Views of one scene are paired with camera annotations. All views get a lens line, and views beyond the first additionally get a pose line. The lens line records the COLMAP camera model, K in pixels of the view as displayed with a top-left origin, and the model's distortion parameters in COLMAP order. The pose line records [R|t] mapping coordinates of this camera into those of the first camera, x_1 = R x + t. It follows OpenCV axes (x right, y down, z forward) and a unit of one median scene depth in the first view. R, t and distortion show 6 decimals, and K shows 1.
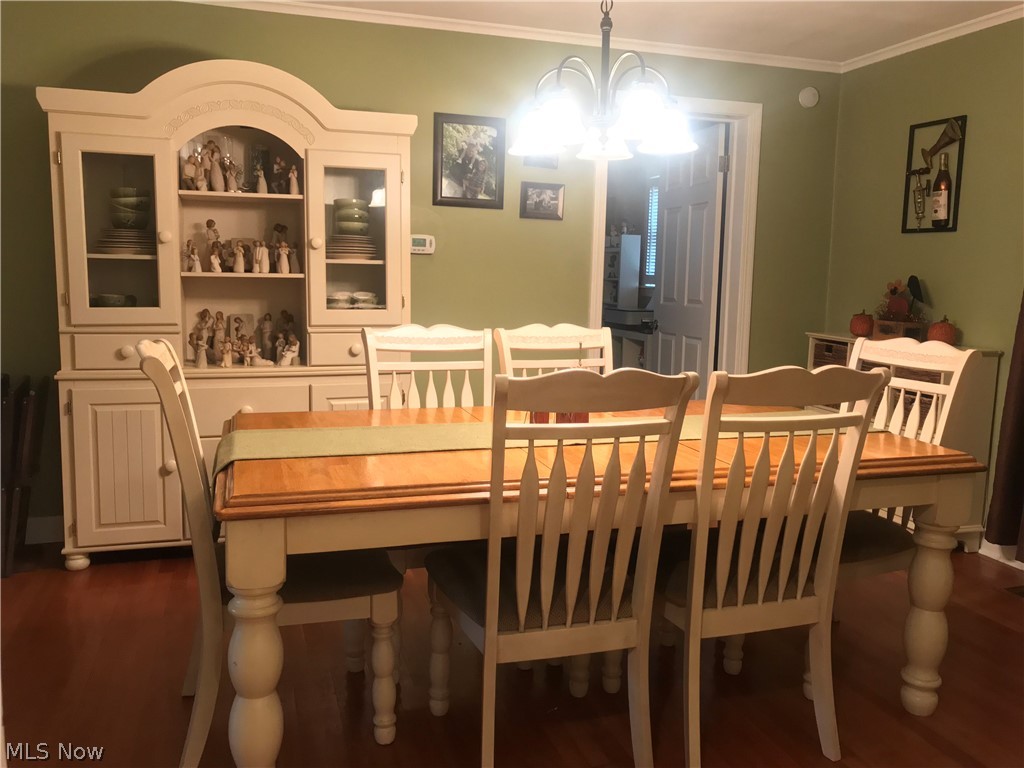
lens RADIAL K [[855.2, 0, 516.3], [0, 855.2, 383.4], [0, 0, 1]] dist [0.040157, -0.038061]
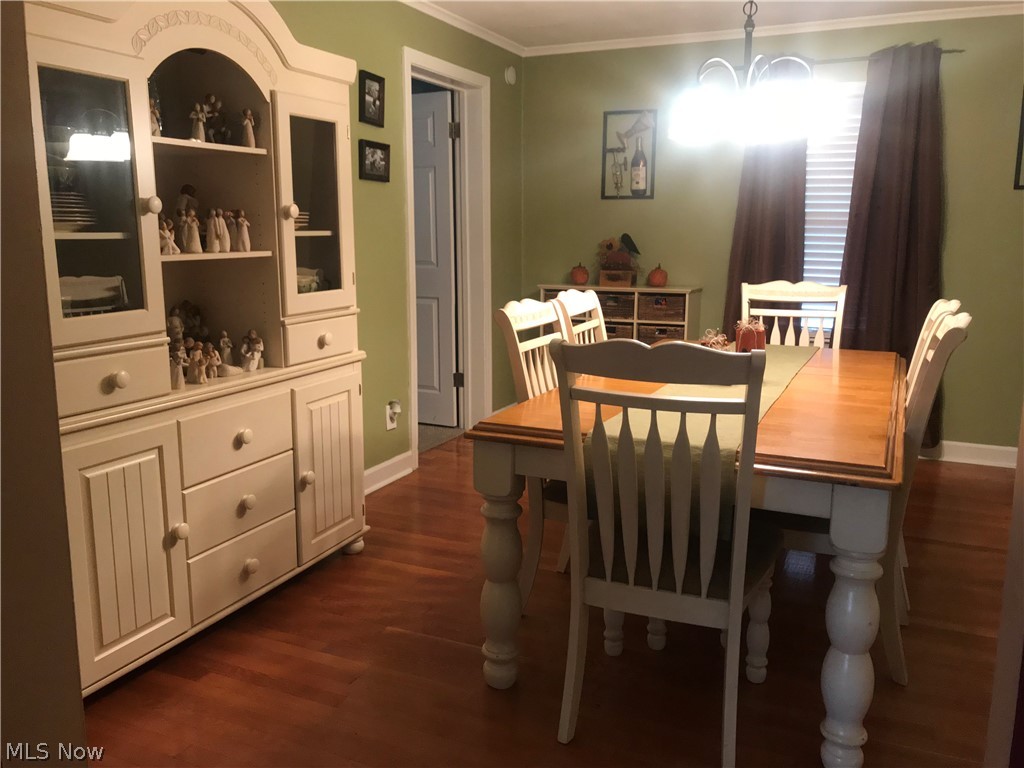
lens RADIAL K [[855.2, 0, 518.9], [0, 855.2, 387.3], [0, 0, 1]] dist [0.040157, -0.038061]
pose [[0.662127, -0.156553, 0.732857, -0.687399], [0.110813, 0.987639, 0.110862, -0.066024], [-0.741154, 0.007806, 0.671290, 0.303050]]
